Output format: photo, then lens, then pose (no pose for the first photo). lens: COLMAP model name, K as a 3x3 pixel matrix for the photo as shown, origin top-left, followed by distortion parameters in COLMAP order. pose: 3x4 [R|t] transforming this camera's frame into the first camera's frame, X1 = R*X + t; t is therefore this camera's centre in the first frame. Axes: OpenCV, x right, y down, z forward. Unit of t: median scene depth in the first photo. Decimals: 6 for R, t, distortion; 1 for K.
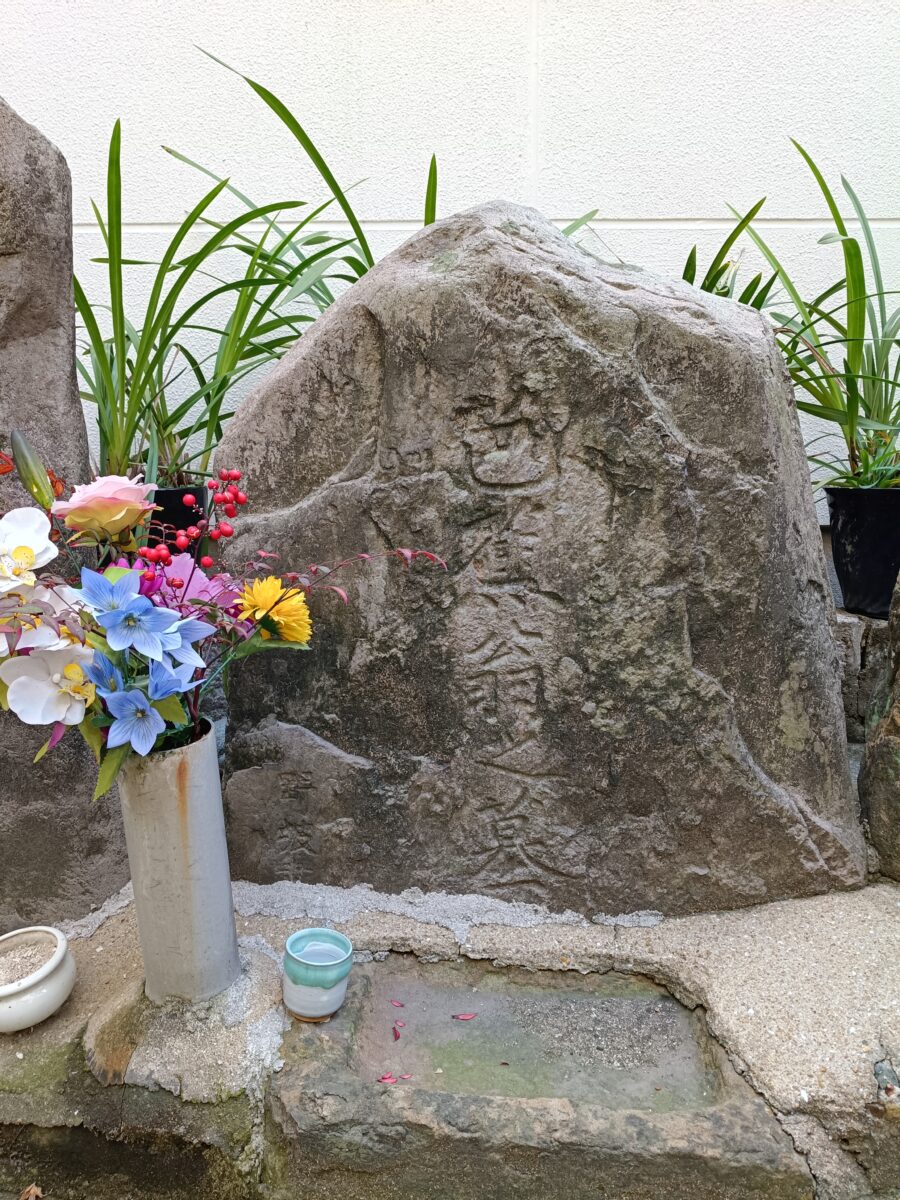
lens RADIAL K [[939.4, 0, 450.0], [0, 939.4, 600.0], [0, 0, 1]] dist [-0.006133, 0.004351]
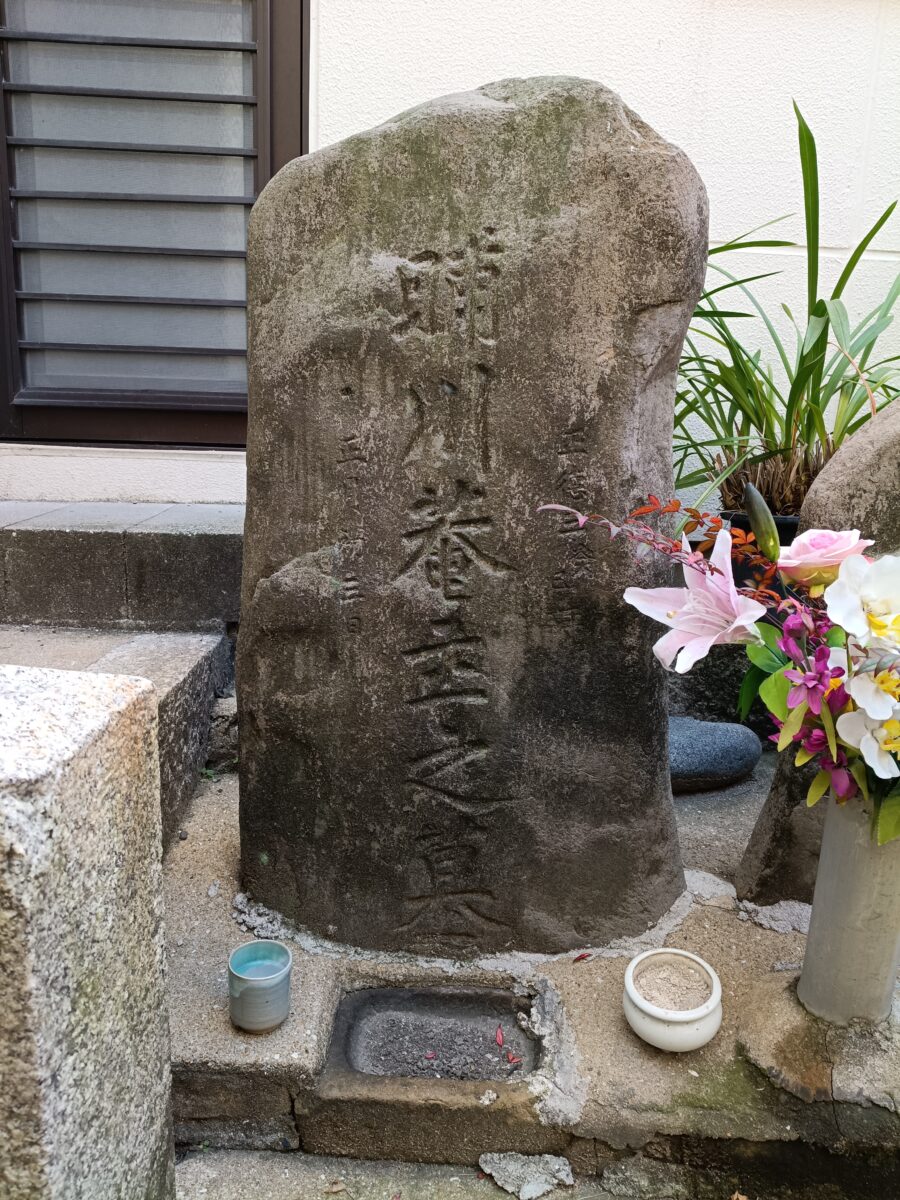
lens RADIAL K [[939.4, 0, 450.0], [0, 939.4, 600.0], [0, 0, 1]] dist [-0.006133, 0.004351]
pose [[0.996503, 0.030170, 0.077924, -0.743453], [-0.032508, 0.999053, 0.028907, -0.060678], [-0.076978, -0.031339, 0.996540, -0.013652]]
